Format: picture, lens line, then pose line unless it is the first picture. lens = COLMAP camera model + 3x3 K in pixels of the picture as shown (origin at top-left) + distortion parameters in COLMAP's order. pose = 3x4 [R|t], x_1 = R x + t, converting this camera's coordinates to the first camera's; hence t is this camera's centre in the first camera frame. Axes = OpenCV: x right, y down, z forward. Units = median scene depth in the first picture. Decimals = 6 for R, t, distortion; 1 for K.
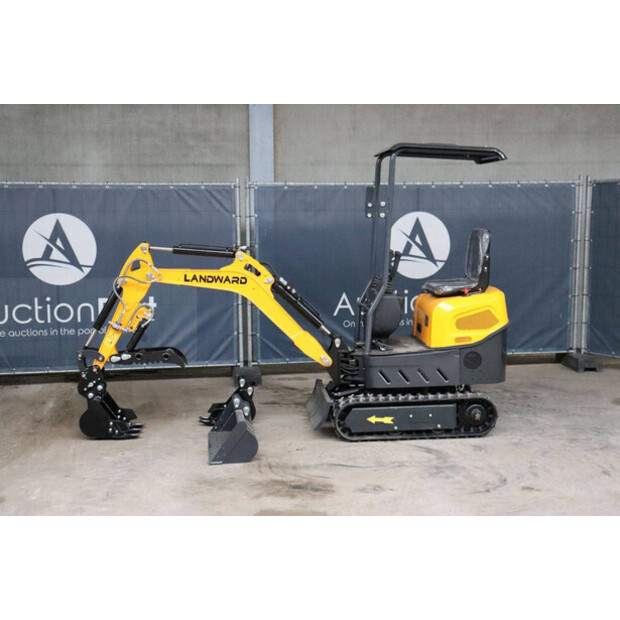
lens RADIAL K [[831.0, 0, 307.4], [0, 831.0, 304.5], [0, 0, 1]] dist [0.055975, 0.000000]
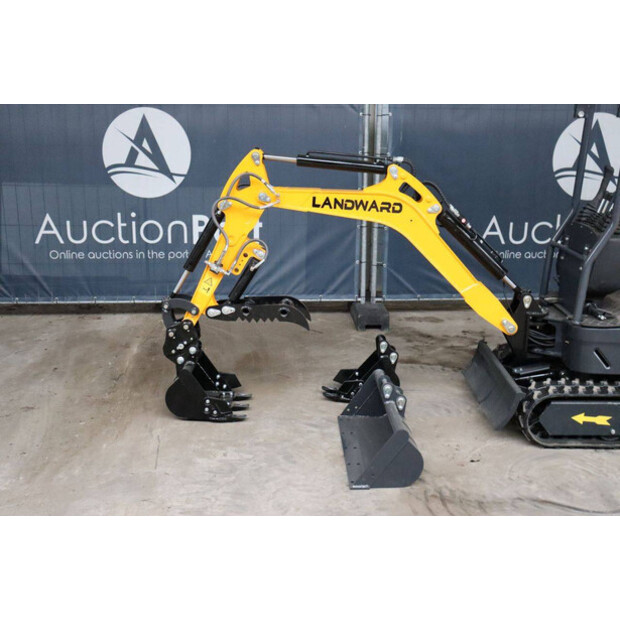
lens RADIAL K [[713.6, 0, 309.2], [0, 713.6, 305.0], [0, 0, 1]] dist [-0.017215, 0.000000]
pose [[0.995513, 0.040822, -0.085371, -0.075186], [-0.027843, 0.988590, 0.148032, -0.027227], [0.090440, -0.144991, 0.985291, 0.314145]]
